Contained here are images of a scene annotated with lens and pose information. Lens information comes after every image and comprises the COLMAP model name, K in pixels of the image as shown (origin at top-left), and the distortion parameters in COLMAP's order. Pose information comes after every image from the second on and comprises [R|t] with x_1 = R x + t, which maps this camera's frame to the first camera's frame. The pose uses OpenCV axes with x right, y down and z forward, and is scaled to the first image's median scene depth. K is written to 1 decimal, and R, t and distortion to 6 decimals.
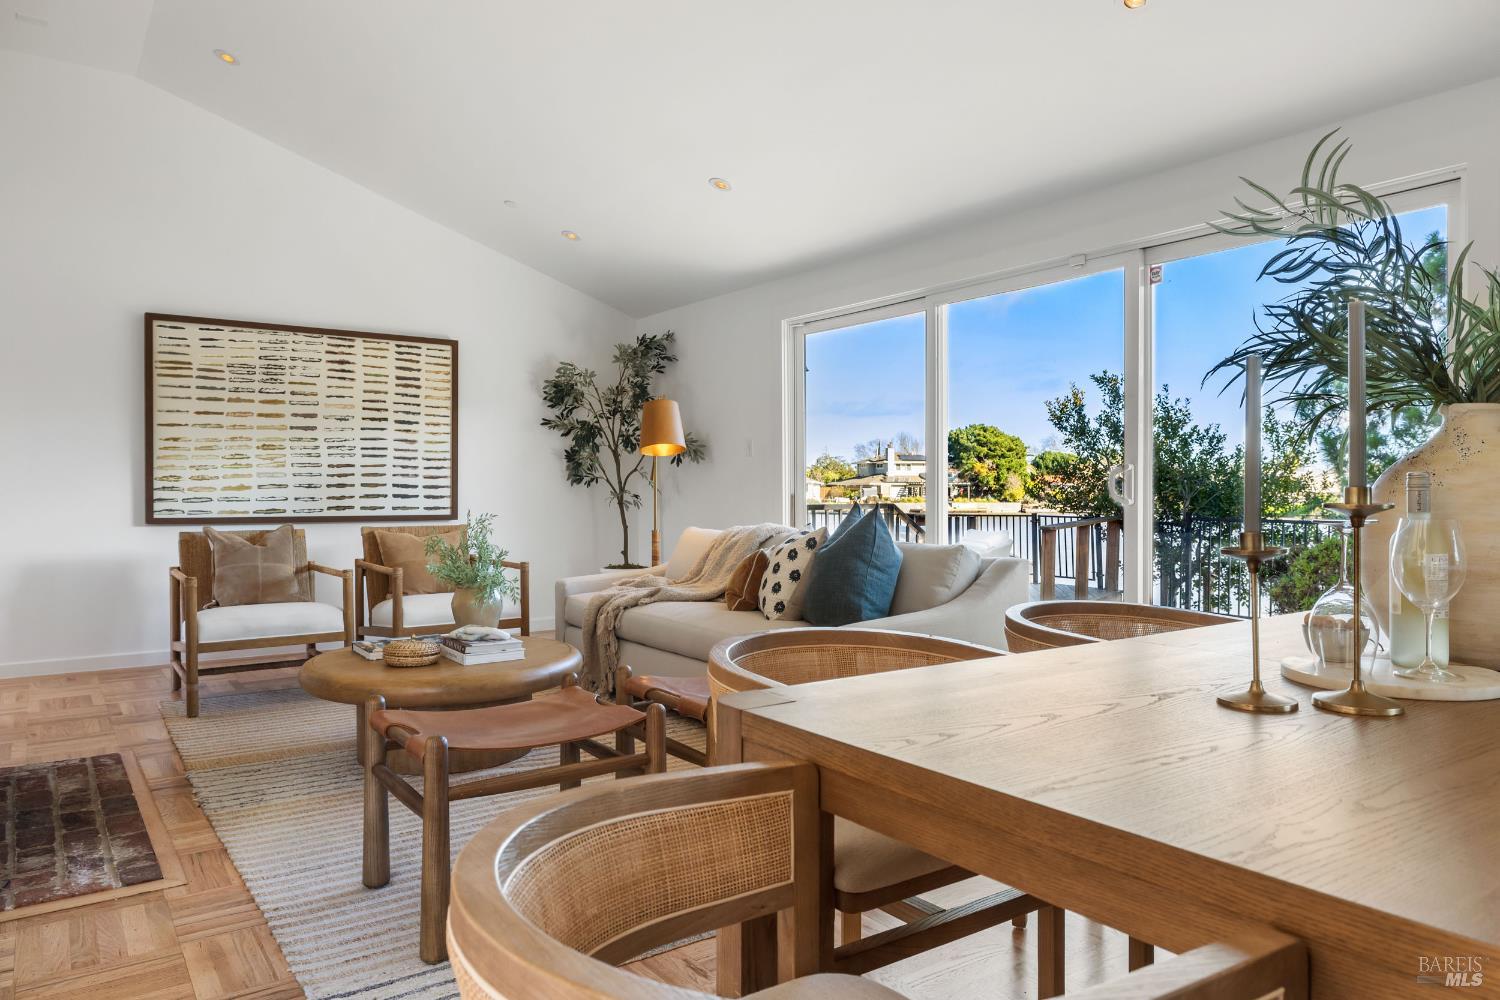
lens RADIAL K [[992.0, 0, 744.2], [0, 992.0, 495.8], [0, 0, 1]] dist [-0.005055, -0.001578]
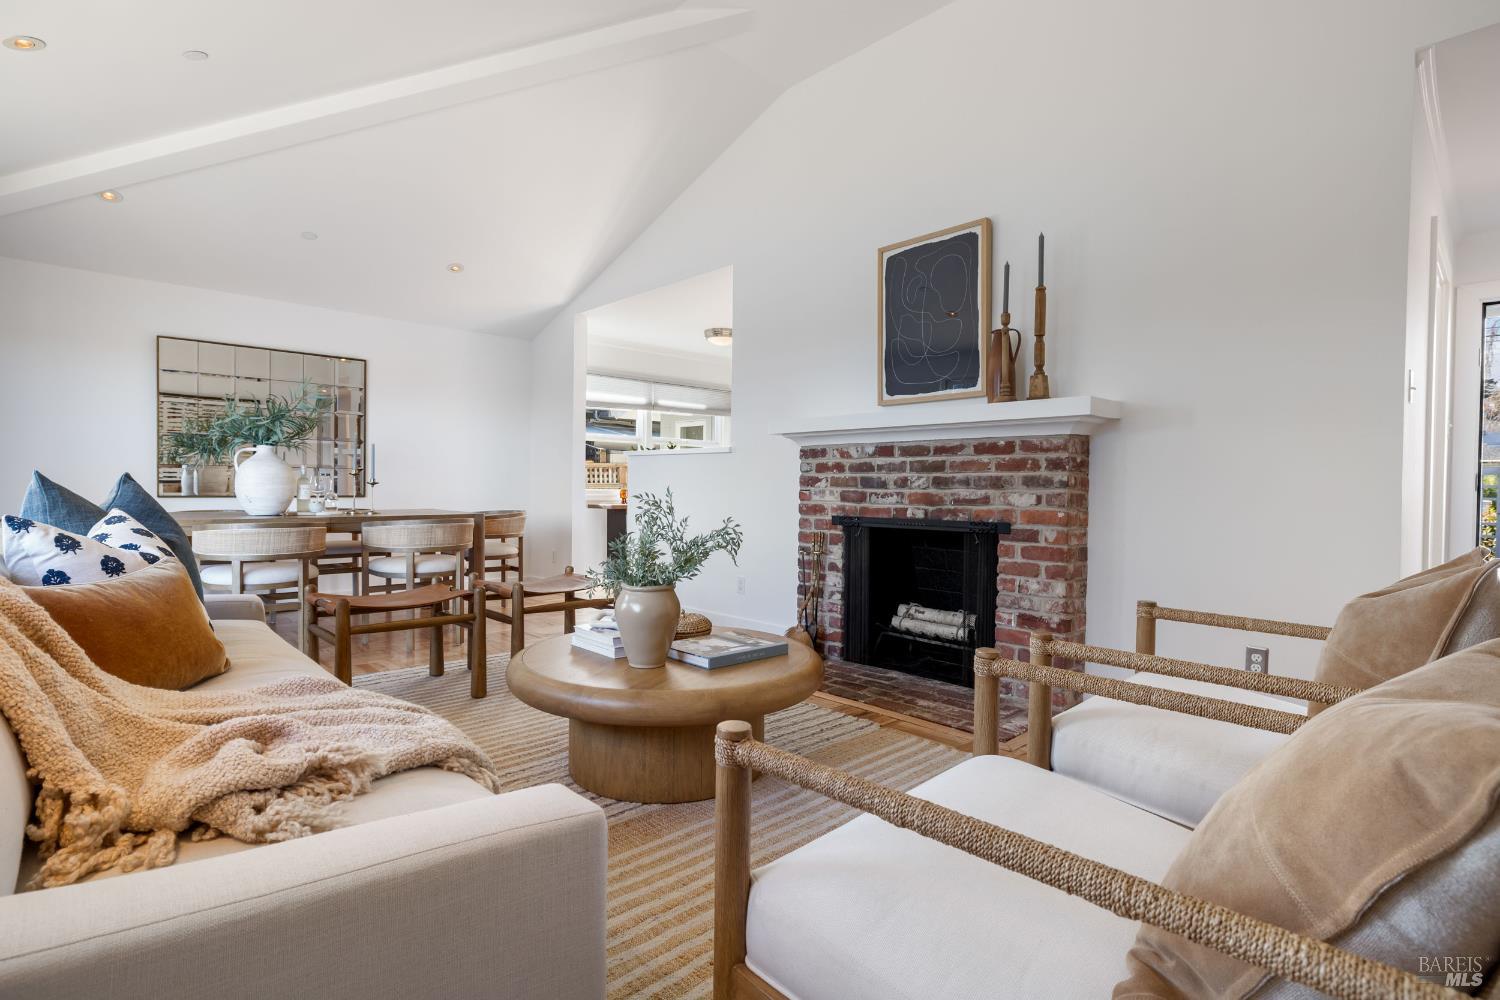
lens RADIAL K [[724.4, 0, 739.1], [0, 724.4, 502.6], [0, 0, 1]] dist [-0.002085, 0.000193]
pose [[-0.991079, -0.005468, -0.133166, -0.174261], [-0.009633, 0.999484, 0.030652, 0.005650], [0.132929, 0.031661, -0.990620, 1.024416]]
